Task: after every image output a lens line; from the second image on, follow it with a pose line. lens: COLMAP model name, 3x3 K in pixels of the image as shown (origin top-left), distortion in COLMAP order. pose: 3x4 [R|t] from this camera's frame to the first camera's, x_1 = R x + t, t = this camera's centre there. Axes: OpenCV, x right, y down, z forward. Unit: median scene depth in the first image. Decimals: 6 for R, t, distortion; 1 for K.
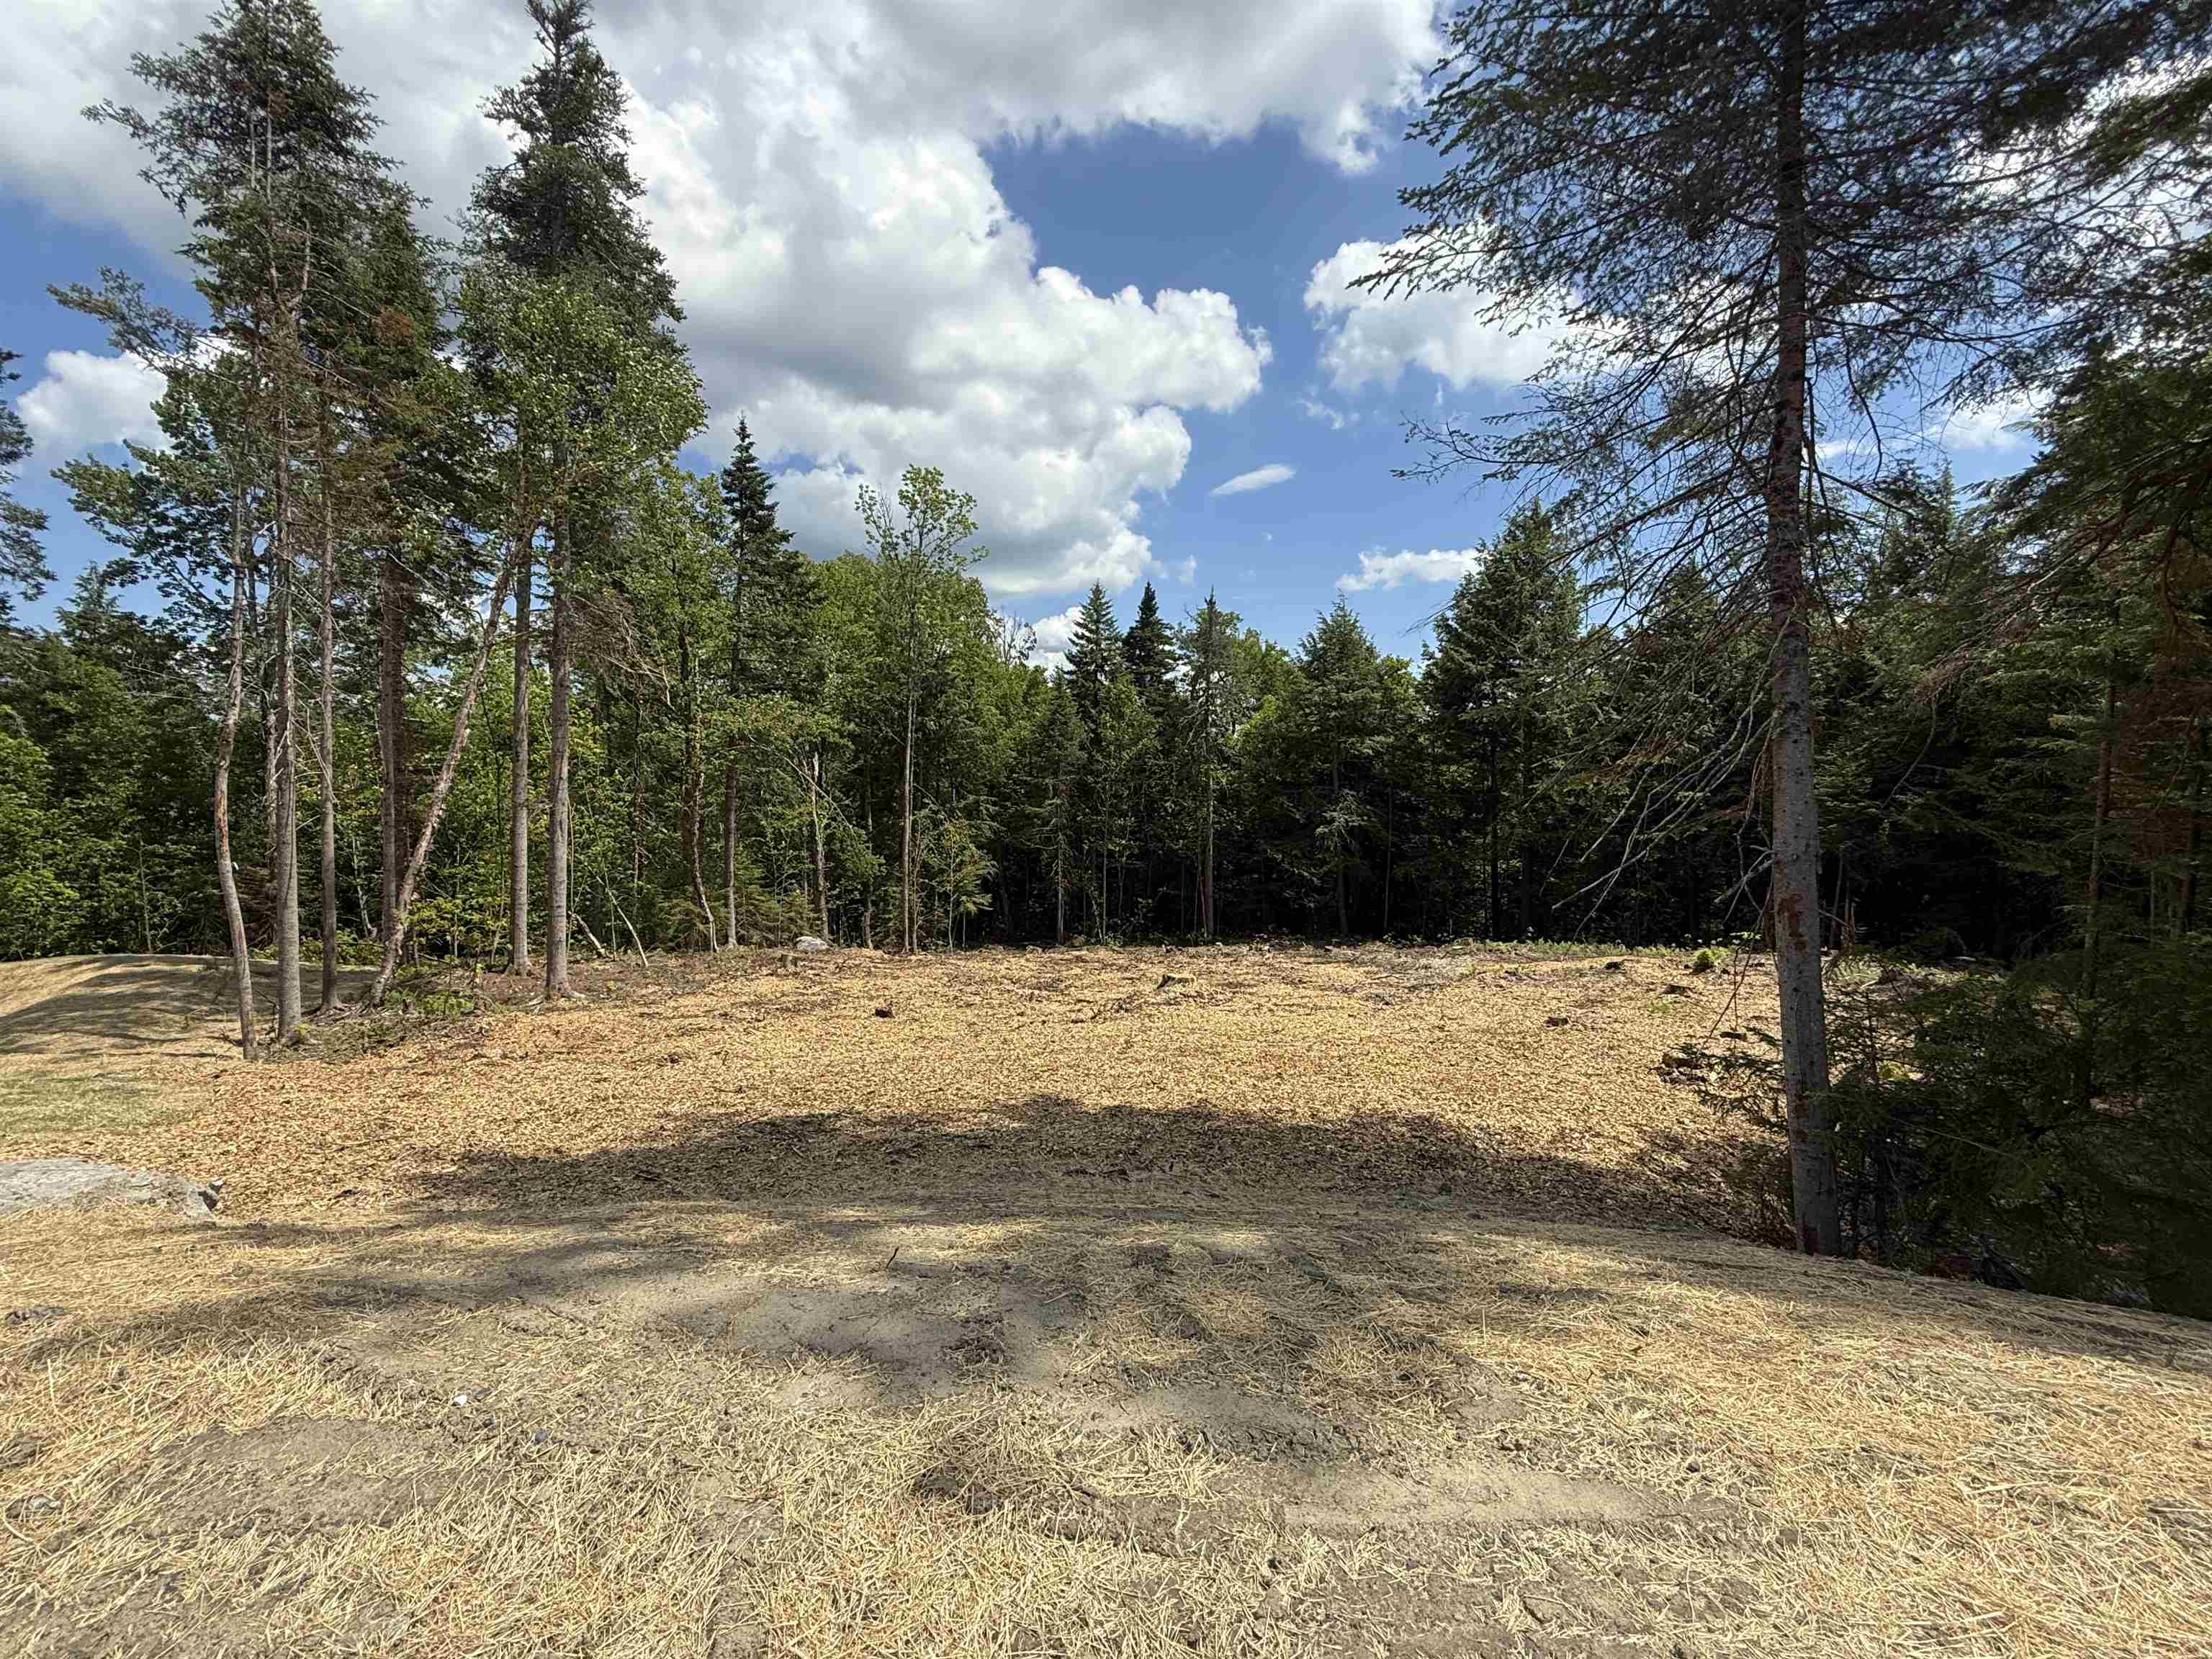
lens RADIAL K [[986.3, 0, 1106.0], [0, 986.3, 829.5], [0, 0, 1]] dist [-0.036926, -0.000388]
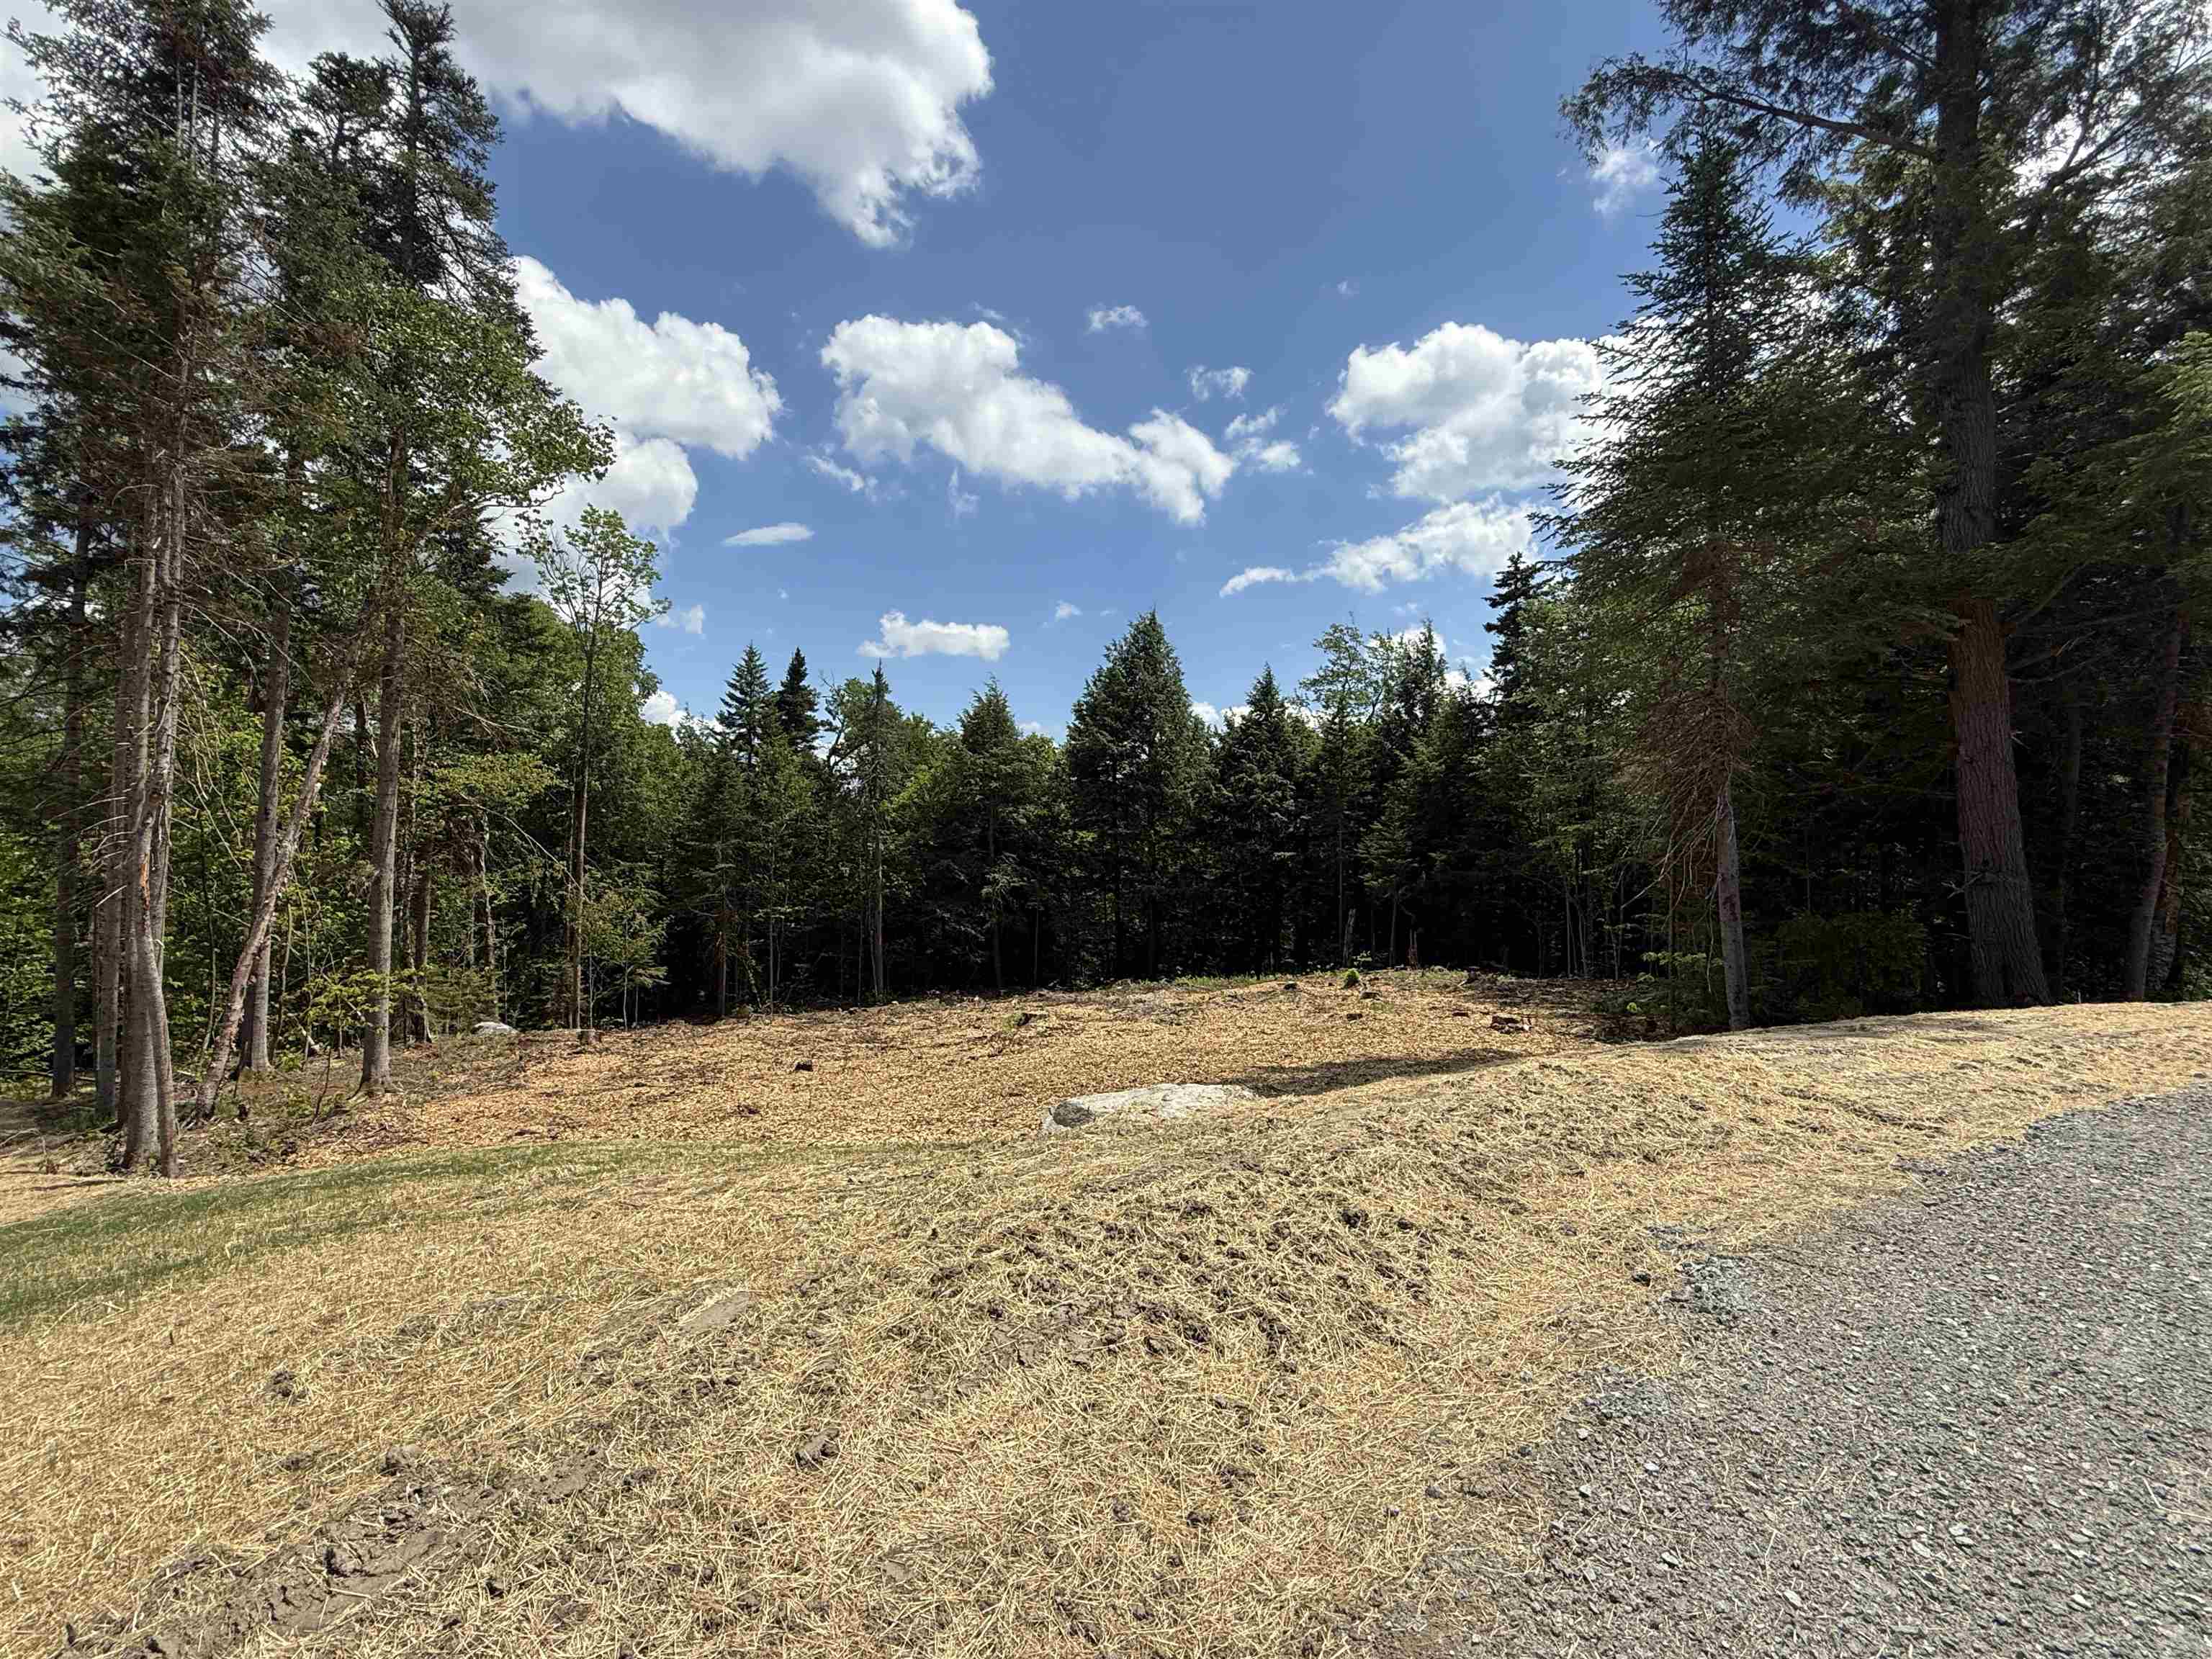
lens RADIAL K [[998.1, 0, 1106.0], [0, 998.1, 829.5], [0, 0, 1]] dist [-0.002016, -0.009993]
pose [[0.890332, 0.007411, 0.455252, -0.161973], [0.021779, 0.998030, -0.058841, 0.000941], [-0.454791, 0.062303, 0.888416, -0.043073]]
